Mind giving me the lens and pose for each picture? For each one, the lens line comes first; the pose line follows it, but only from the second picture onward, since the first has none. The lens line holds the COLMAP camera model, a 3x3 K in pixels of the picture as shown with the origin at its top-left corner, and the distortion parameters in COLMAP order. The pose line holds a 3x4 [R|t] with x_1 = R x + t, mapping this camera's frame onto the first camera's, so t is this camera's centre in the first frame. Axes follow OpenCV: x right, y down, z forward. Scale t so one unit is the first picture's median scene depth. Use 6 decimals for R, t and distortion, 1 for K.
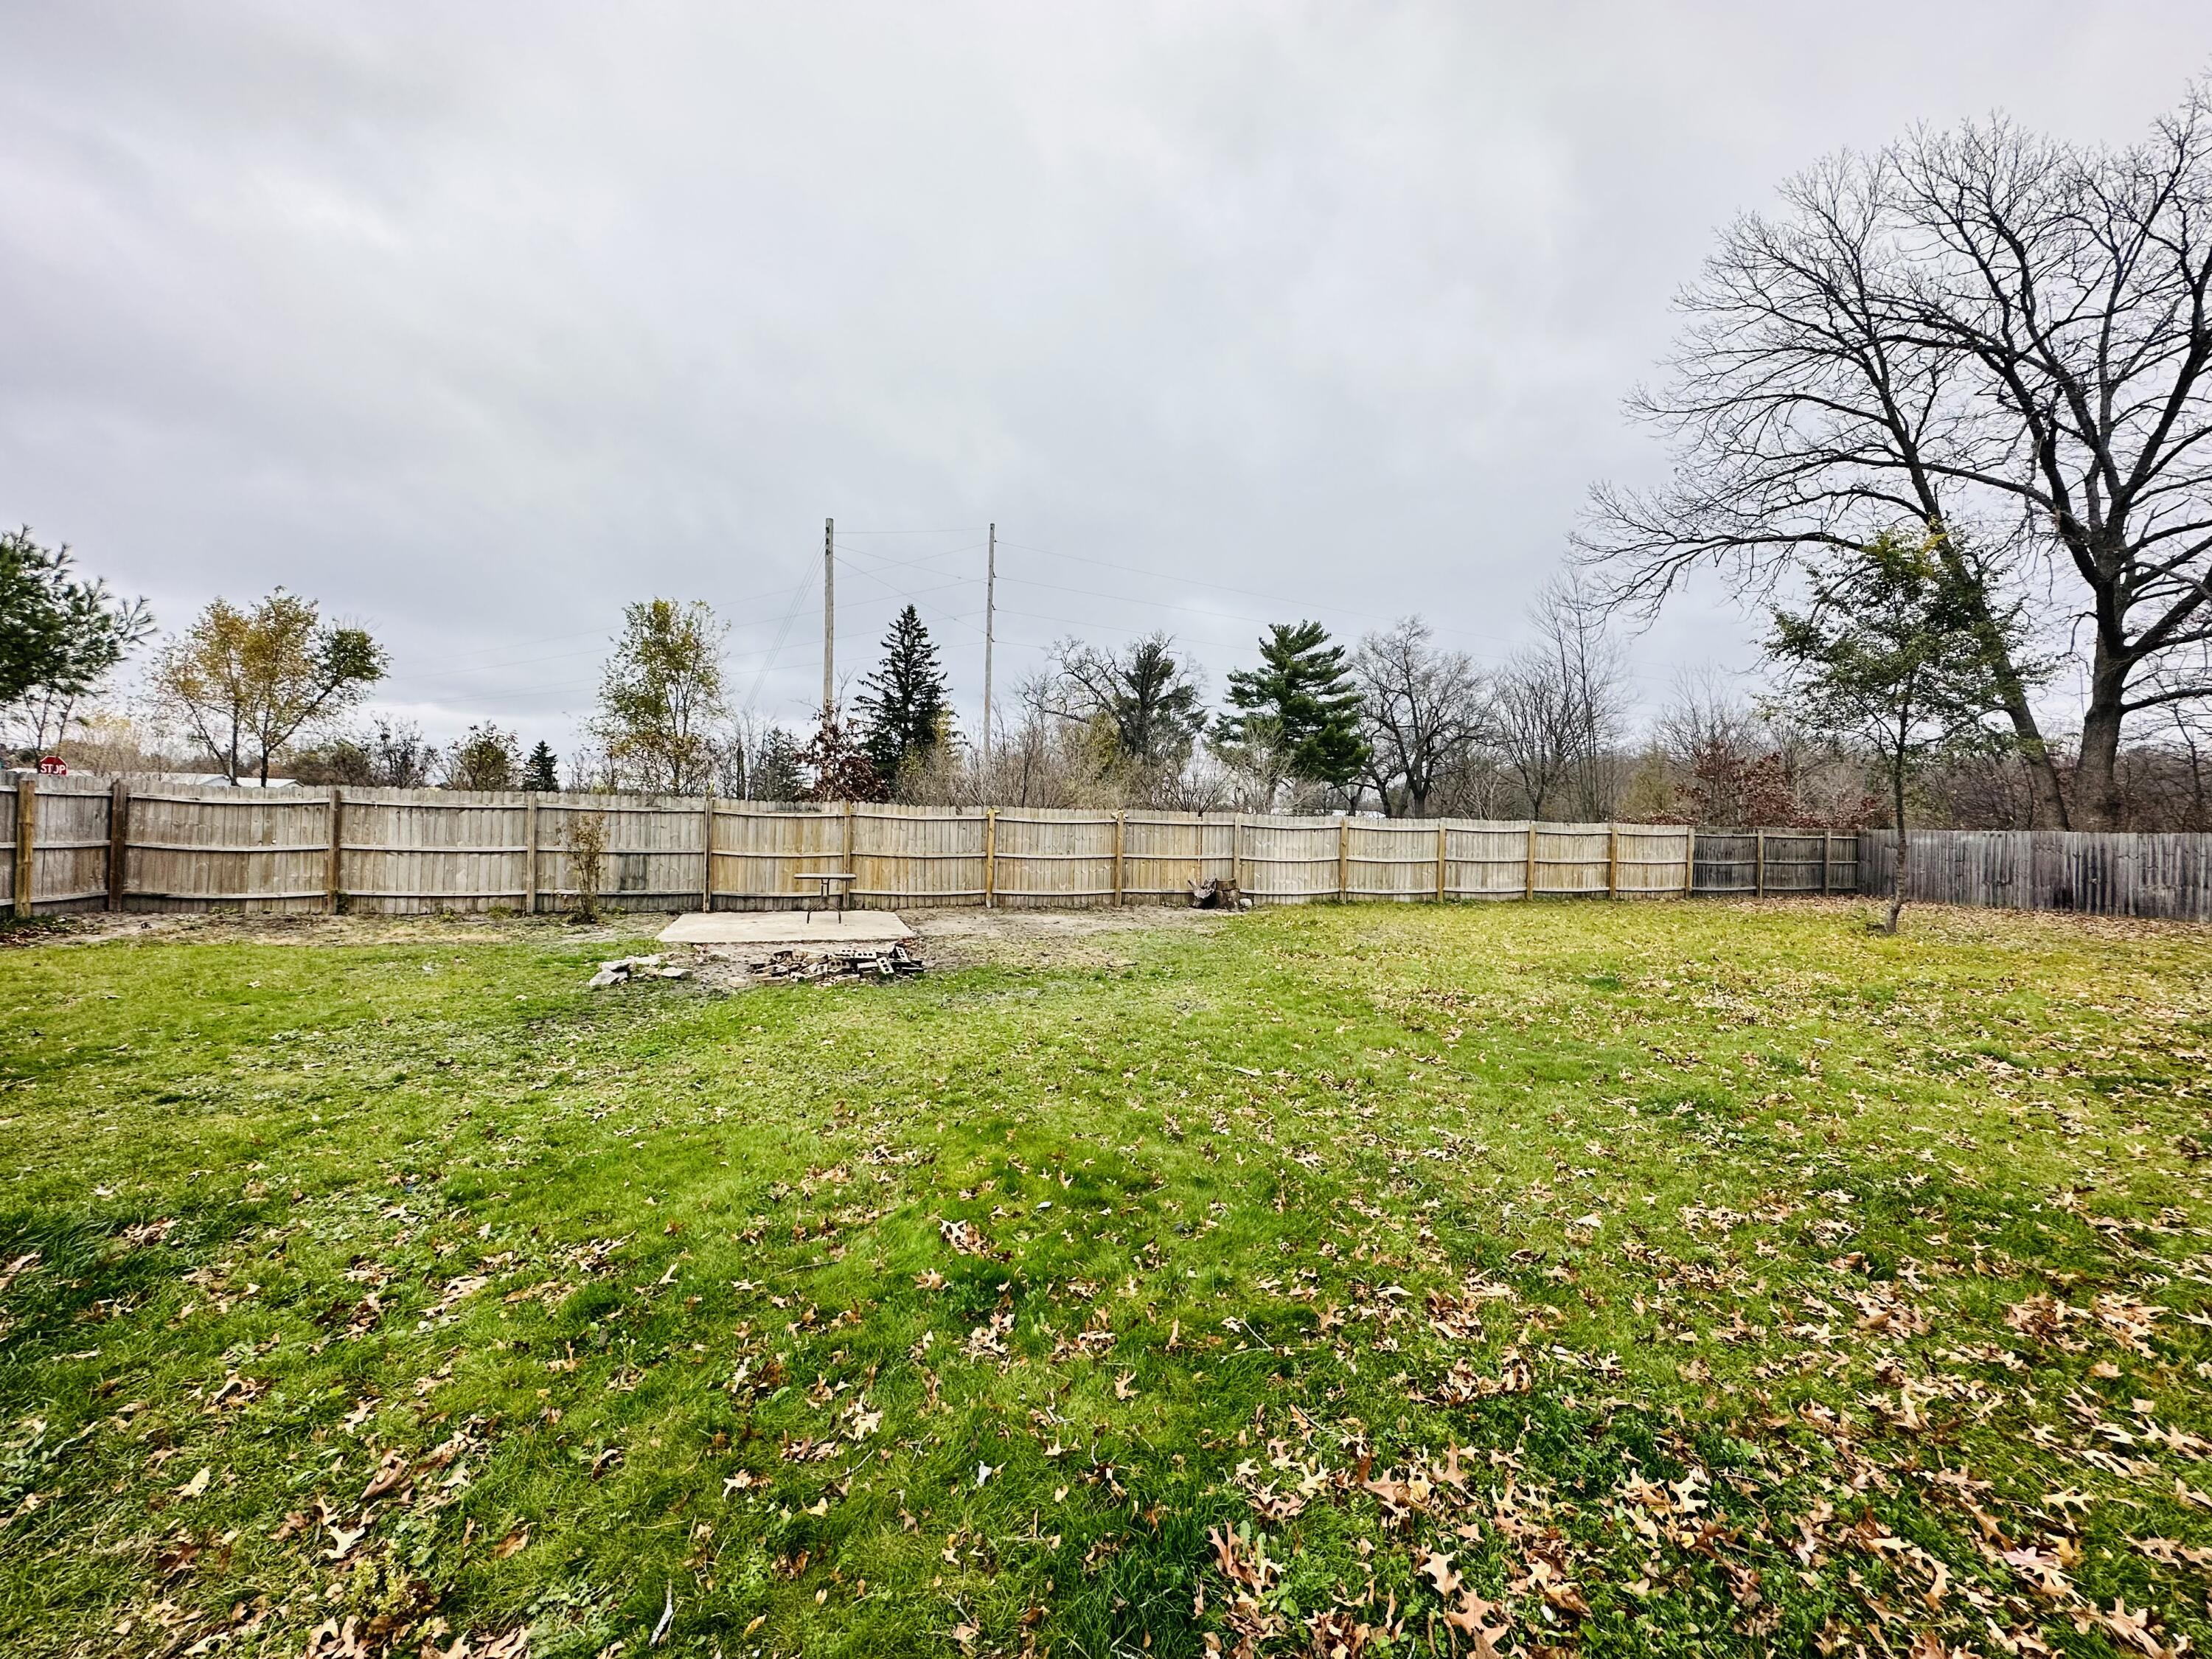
lens RADIAL K [[884.6, 0, 1108.1], [0, 884.6, 836.5], [0, 0, 1]] dist [-0.000839, 0.001041]
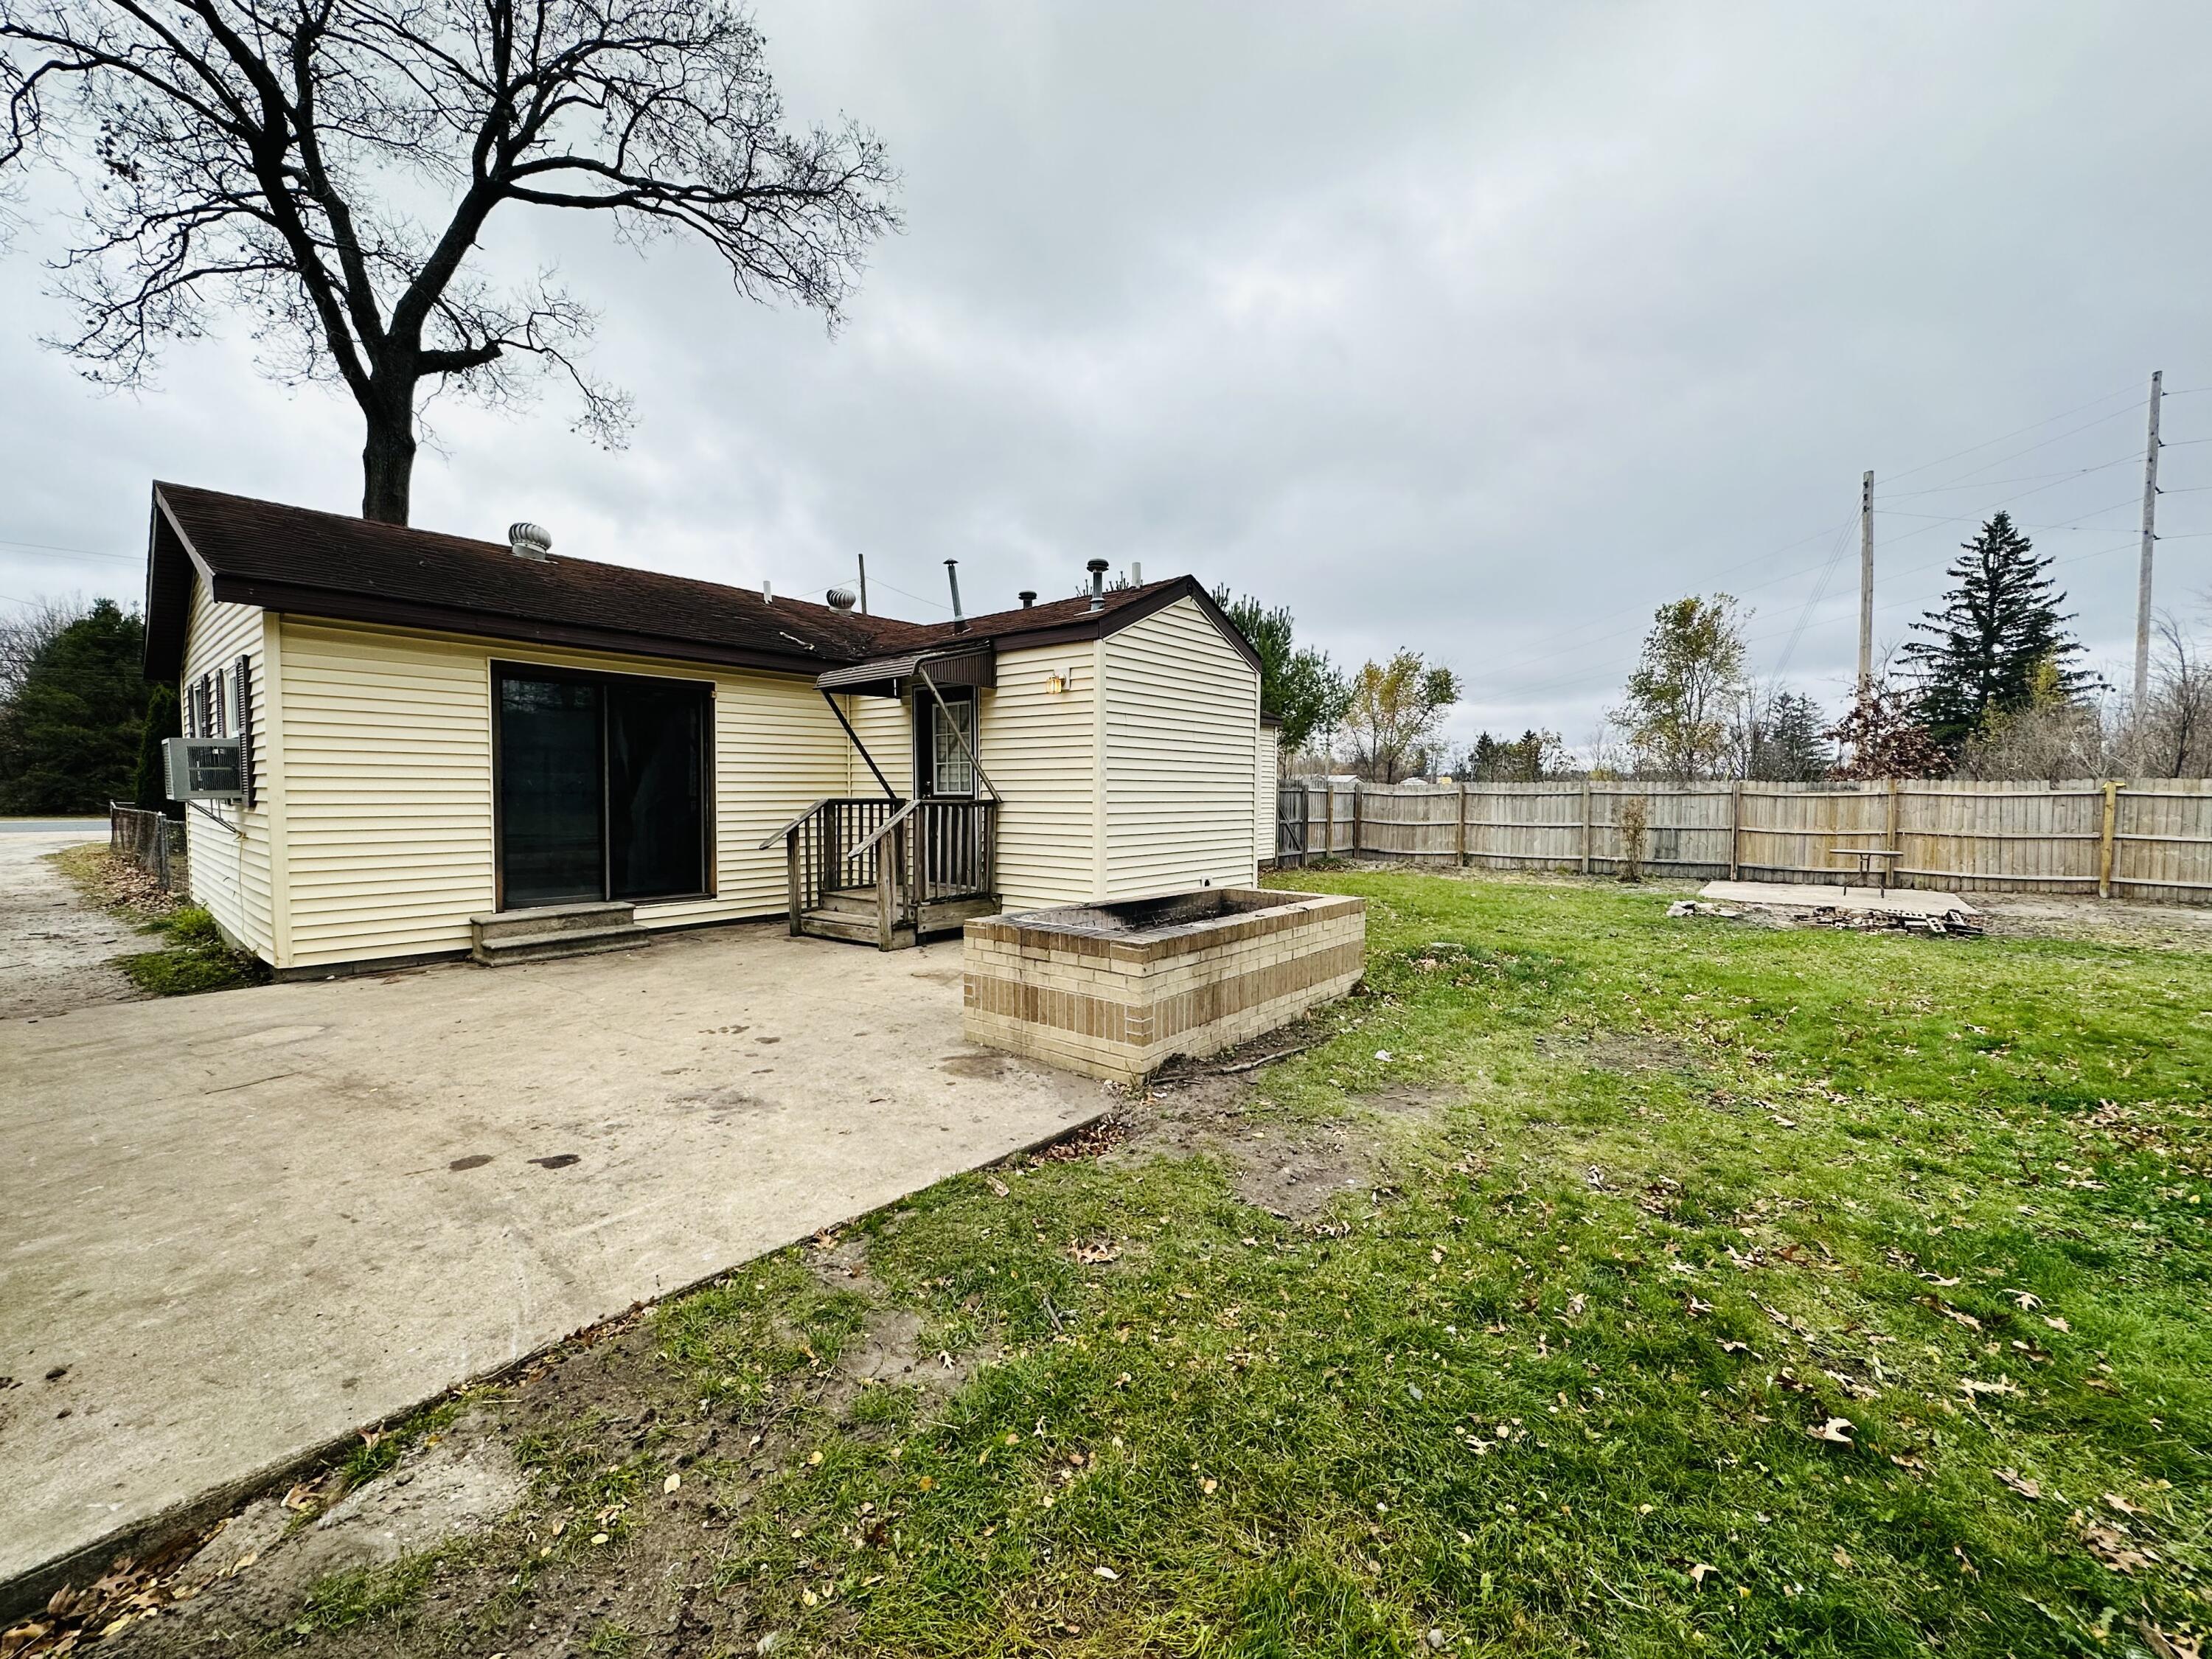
lens RADIAL K [[884.6, 0, 1113.7], [0, 884.6, 826.5], [0, 0, 1]] dist [-0.000839, 0.001041]
pose [[0.535186, 0.008277, -0.844694, 0.077987], [-0.000474, 0.999955, 0.009498, 0.004477], [0.844734, -0.004683, 0.535165, -0.276074]]
